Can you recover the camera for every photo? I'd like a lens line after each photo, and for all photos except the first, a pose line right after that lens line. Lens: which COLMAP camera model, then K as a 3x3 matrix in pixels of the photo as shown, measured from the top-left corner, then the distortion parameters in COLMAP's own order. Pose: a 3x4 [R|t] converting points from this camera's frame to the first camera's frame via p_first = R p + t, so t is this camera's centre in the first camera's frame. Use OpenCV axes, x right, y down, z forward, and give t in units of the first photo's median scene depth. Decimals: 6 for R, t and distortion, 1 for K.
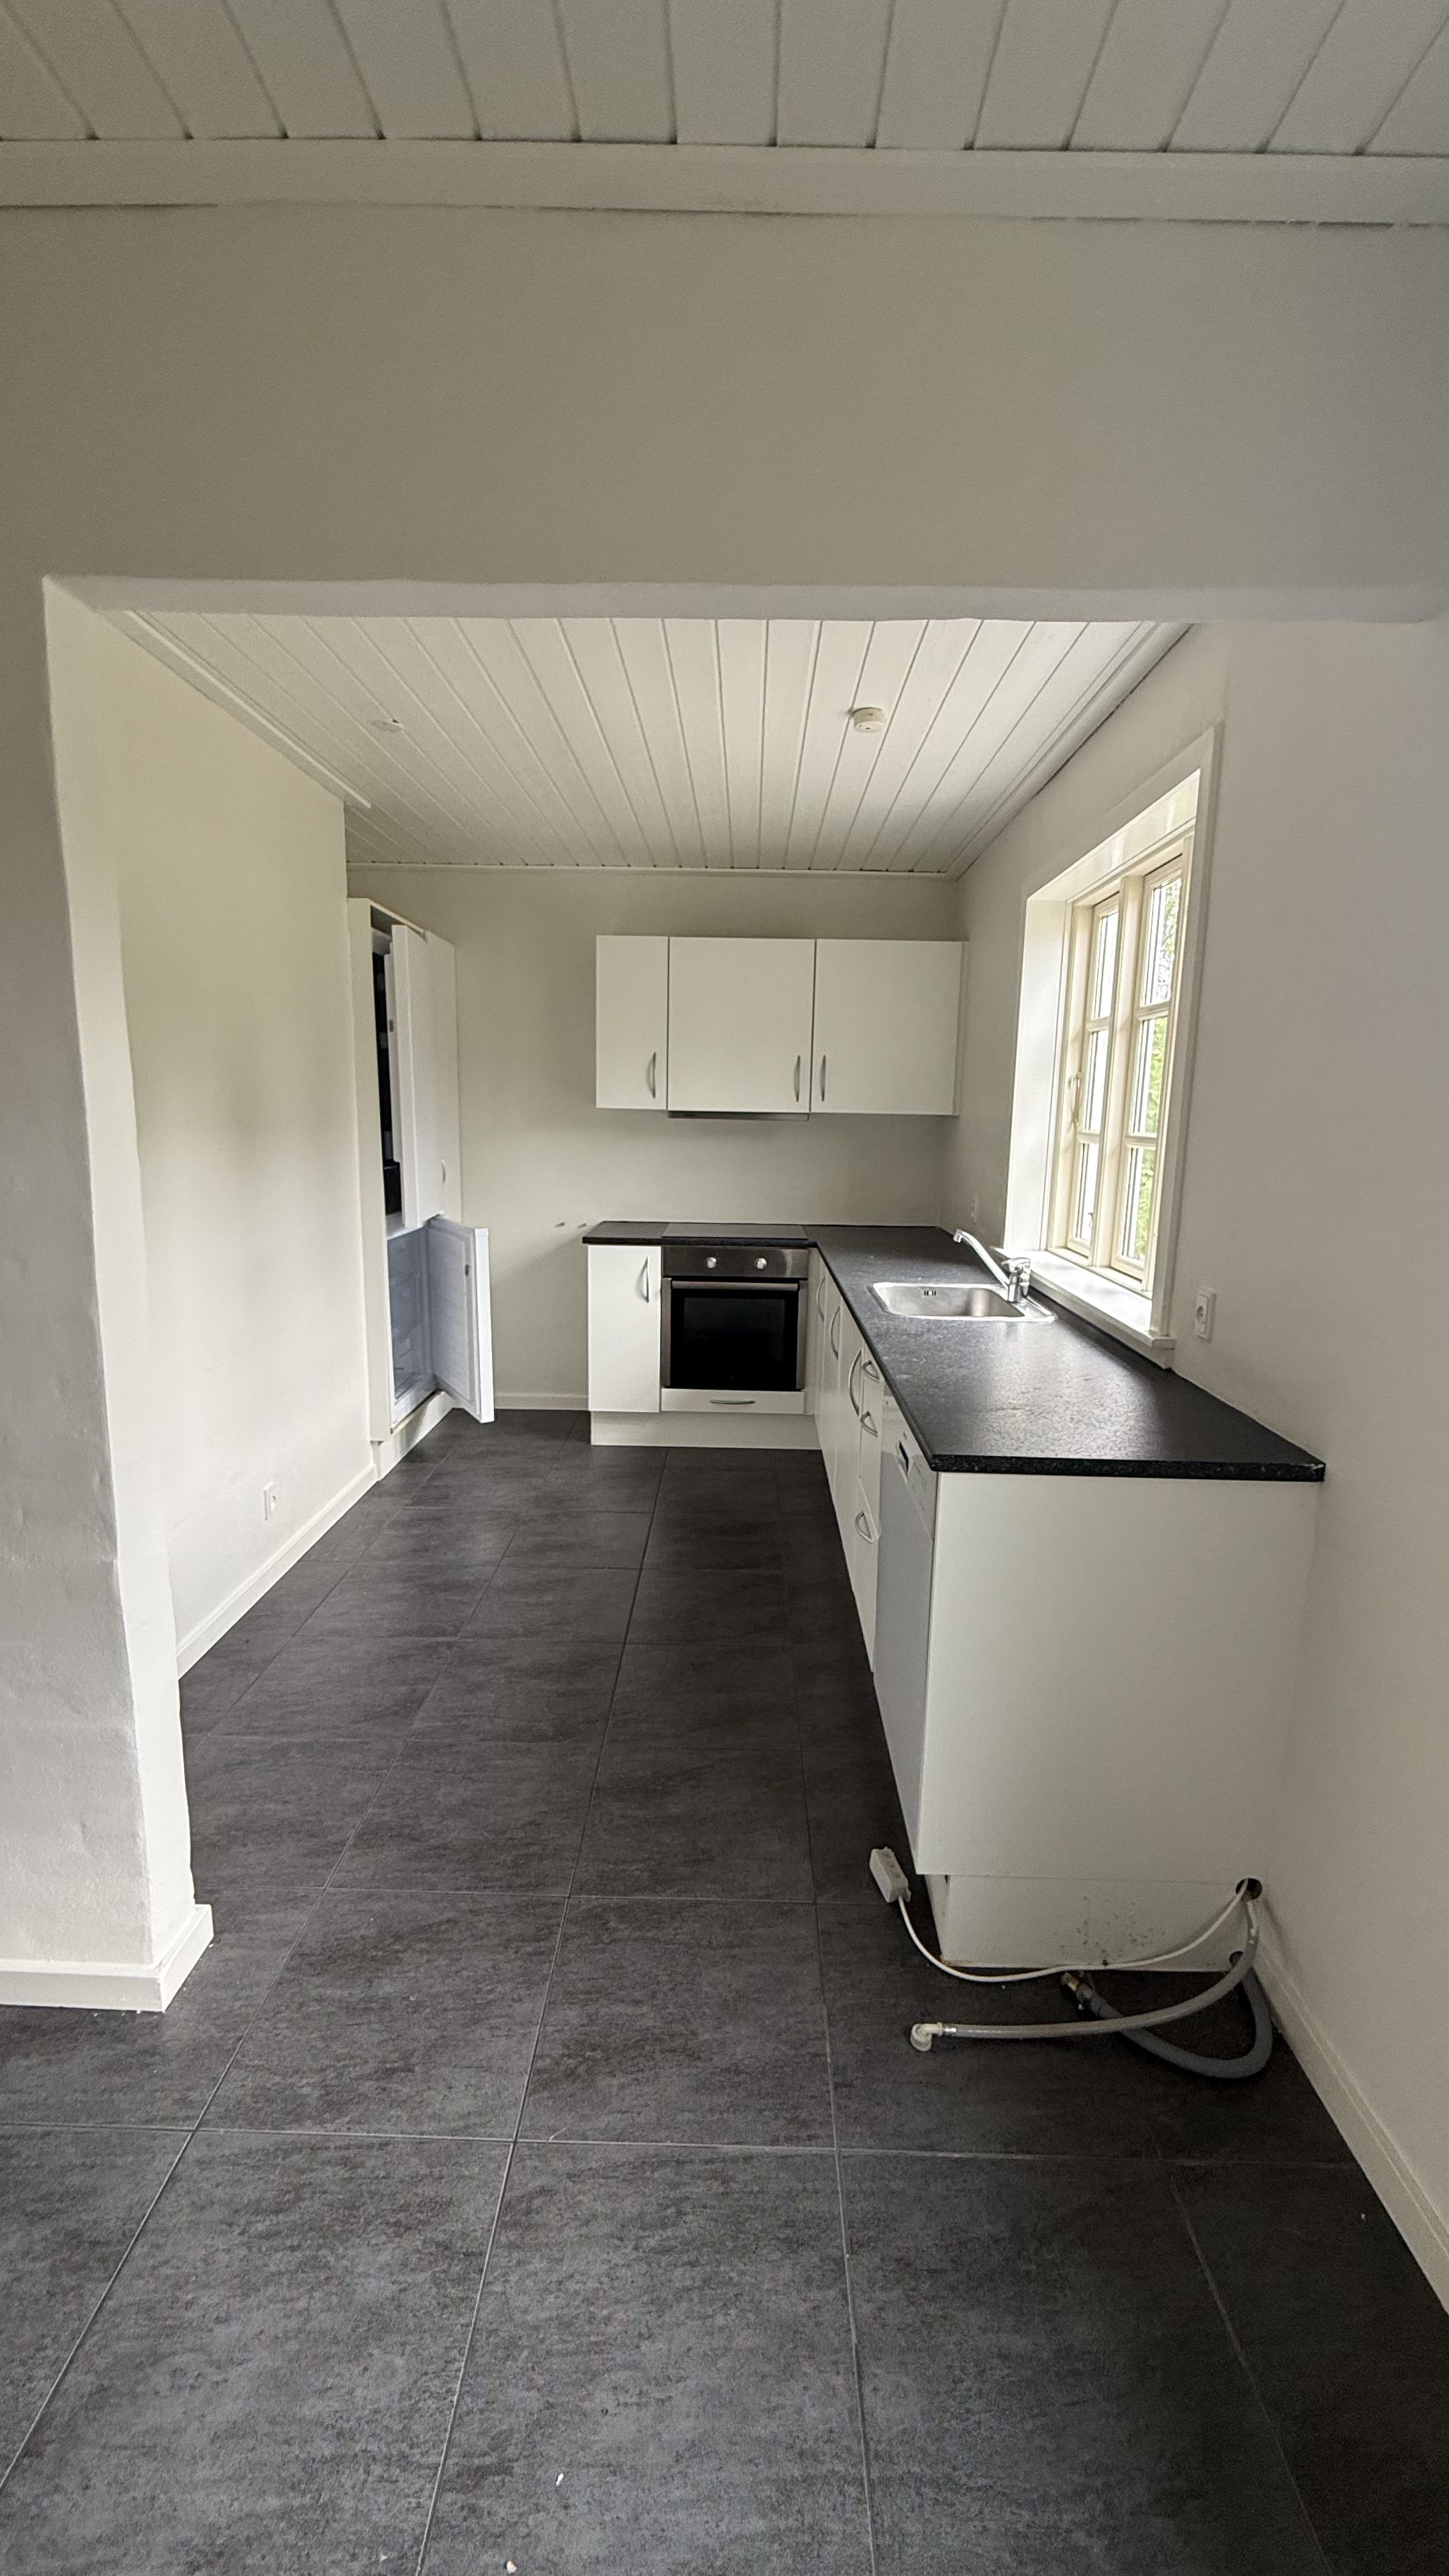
lens RADIAL K [[1022.0, 0, 721.7], [0, 1022.0, 1285.1], [0, 0, 1]] dist [-0.002627, -0.000183]
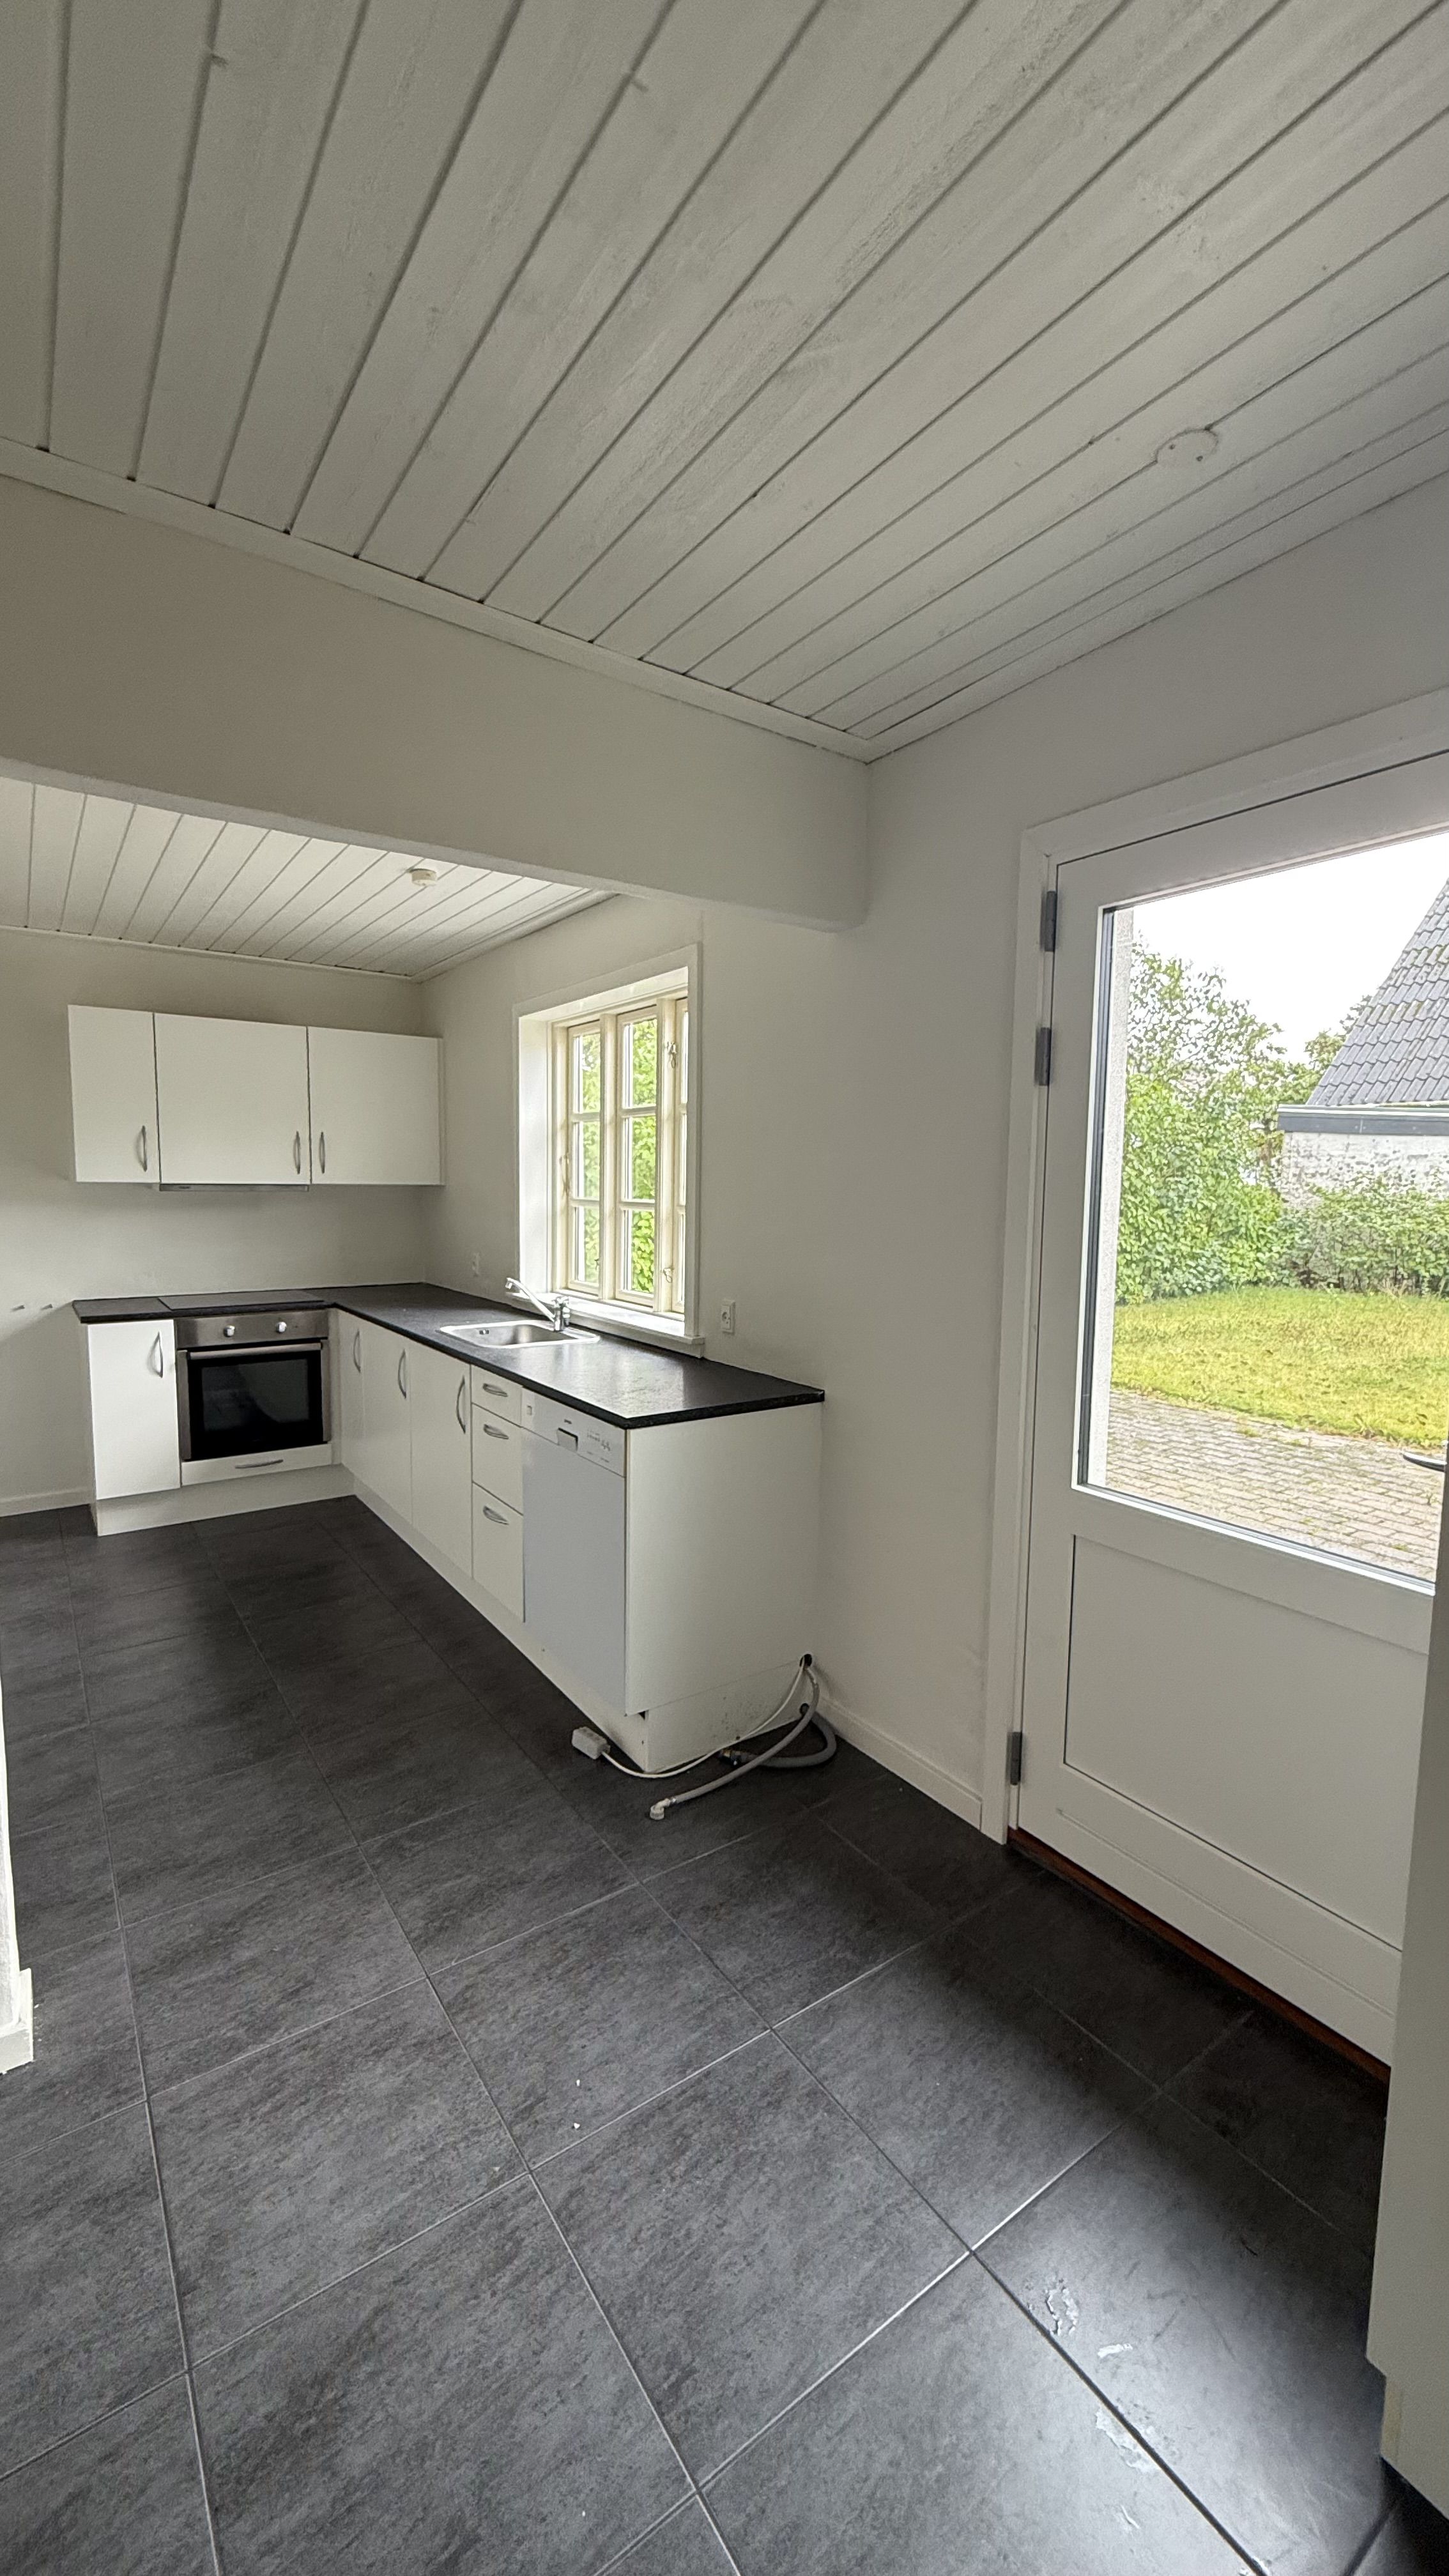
lens RADIAL K [[1022.0, 0, 721.7], [0, 1022.0, 1285.1], [0, 0, 1]] dist [-0.002627, -0.000183]
pose [[0.810943, -0.068373, 0.581117, -0.310534], [0.102264, 0.994425, -0.025706, 0.014148], [-0.576119, 0.080273, 0.813414, -0.185419]]
